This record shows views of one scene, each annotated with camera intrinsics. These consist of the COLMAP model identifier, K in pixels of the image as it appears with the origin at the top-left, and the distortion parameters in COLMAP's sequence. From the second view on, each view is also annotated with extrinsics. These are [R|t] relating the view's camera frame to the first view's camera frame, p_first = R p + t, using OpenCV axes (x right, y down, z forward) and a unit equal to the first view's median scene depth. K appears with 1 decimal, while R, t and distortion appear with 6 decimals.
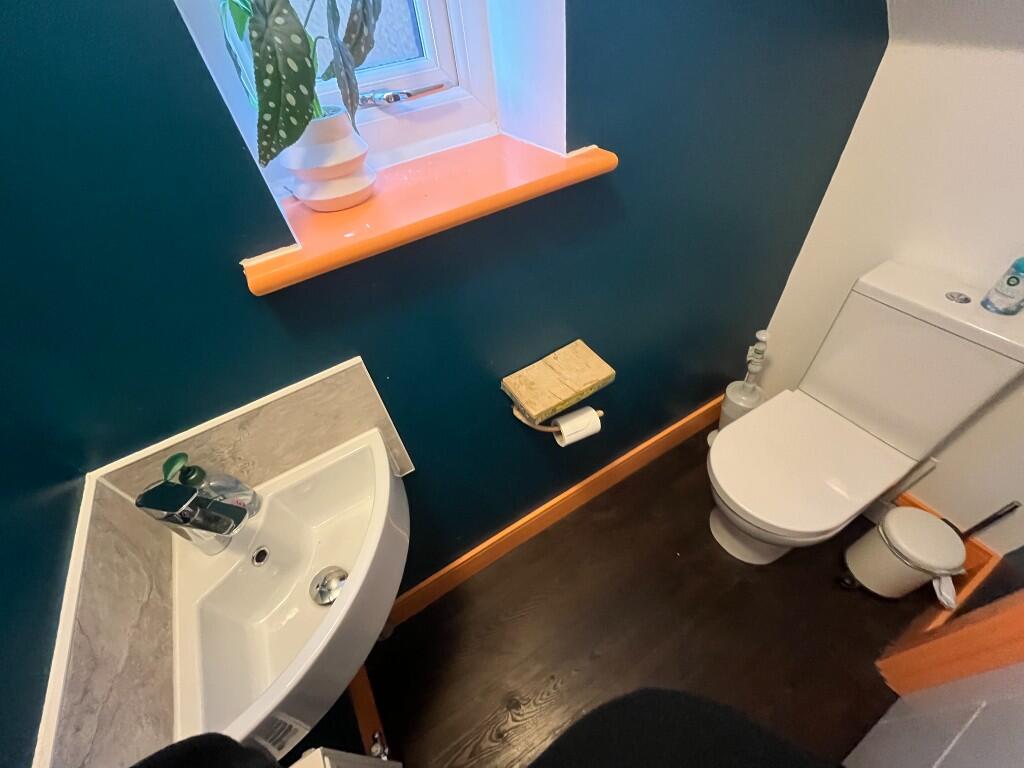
lens RADIAL K [[411.4, 0, 507.8], [0, 411.4, 384.1], [0, 0, 1]] dist [-0.010041, -0.000866]
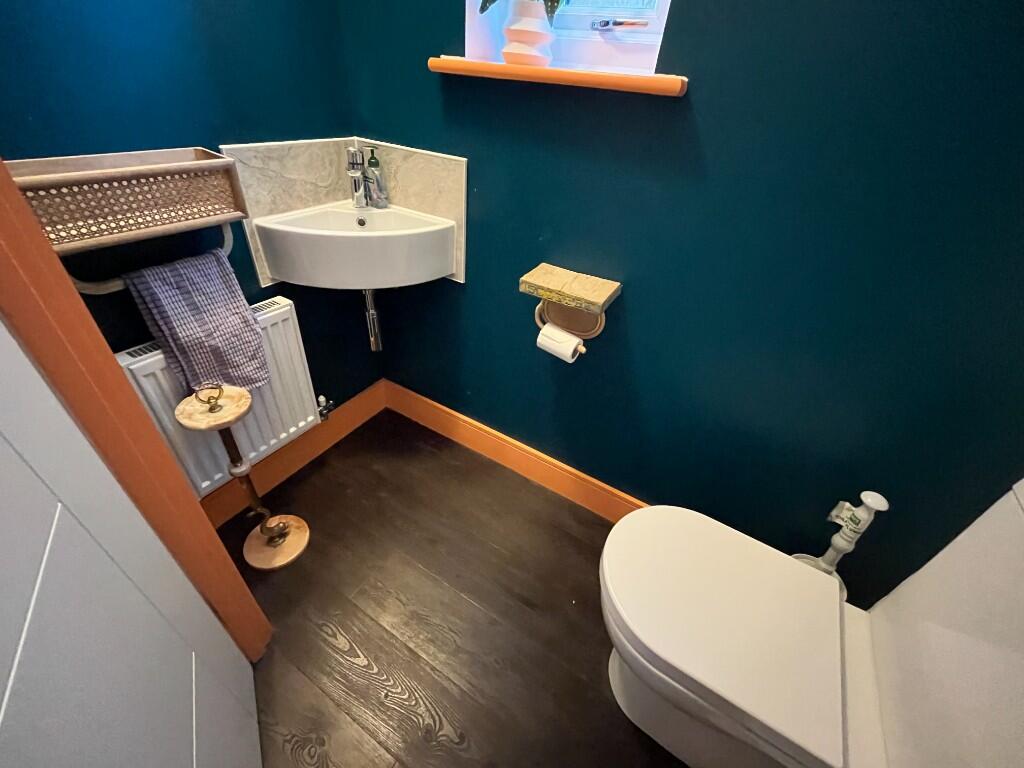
lens RADIAL K [[411.4, 0, 507.8], [0, 411.4, 384.1], [0, 0, 1]] dist [-0.010041, -0.000866]
pose [[0.444267, 0.633062, -0.633924, 1.282159], [-0.723692, 0.670694, 0.162604, 0.143871], [0.528107, 0.386526, 0.756109, 0.262199]]
